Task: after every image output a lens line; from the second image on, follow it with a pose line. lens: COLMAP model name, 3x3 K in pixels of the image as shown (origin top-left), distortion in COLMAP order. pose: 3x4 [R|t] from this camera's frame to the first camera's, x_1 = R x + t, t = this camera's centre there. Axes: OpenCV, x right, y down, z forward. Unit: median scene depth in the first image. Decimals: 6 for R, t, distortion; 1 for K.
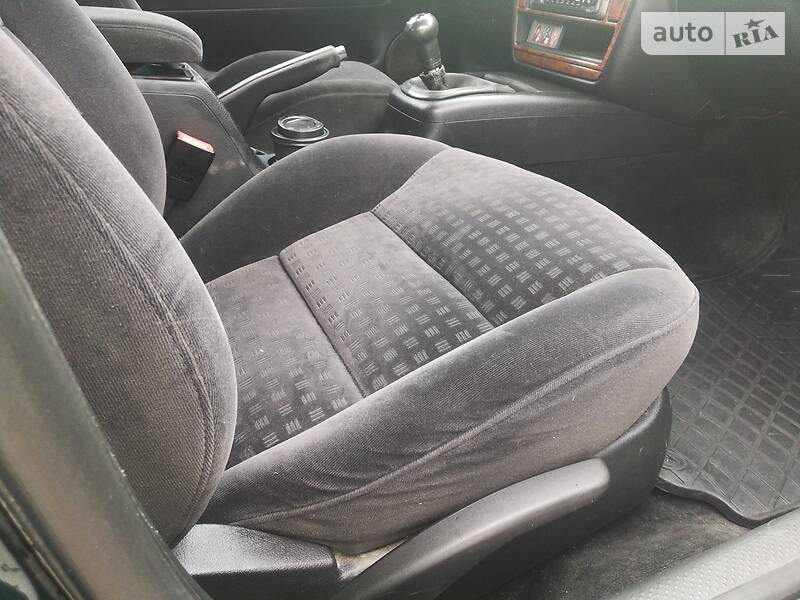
lens RADIAL K [[614.5, 0, 398.0], [0, 614.5, 294.7], [0, 0, 1]] dist [0.050344, -0.054406]
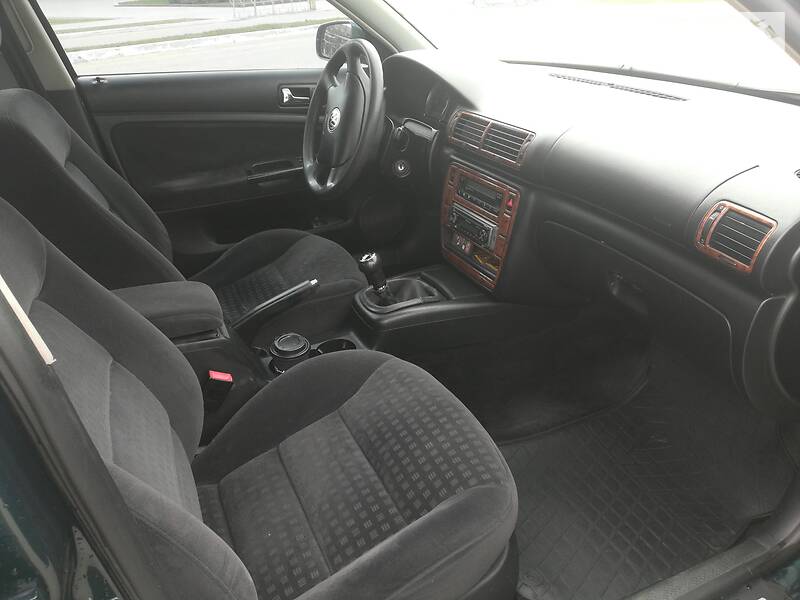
lens RADIAL K [[597.5, 0, 396.2], [0, 597.5, 297.8], [0, 0, 1]] dist [0.044892, -0.059871]
pose [[0.998324, -0.057699, -0.004412, 0.161485], [0.057384, 0.996939, -0.053099, -0.431448], [0.007462, 0.052757, 0.998580, -0.637186]]
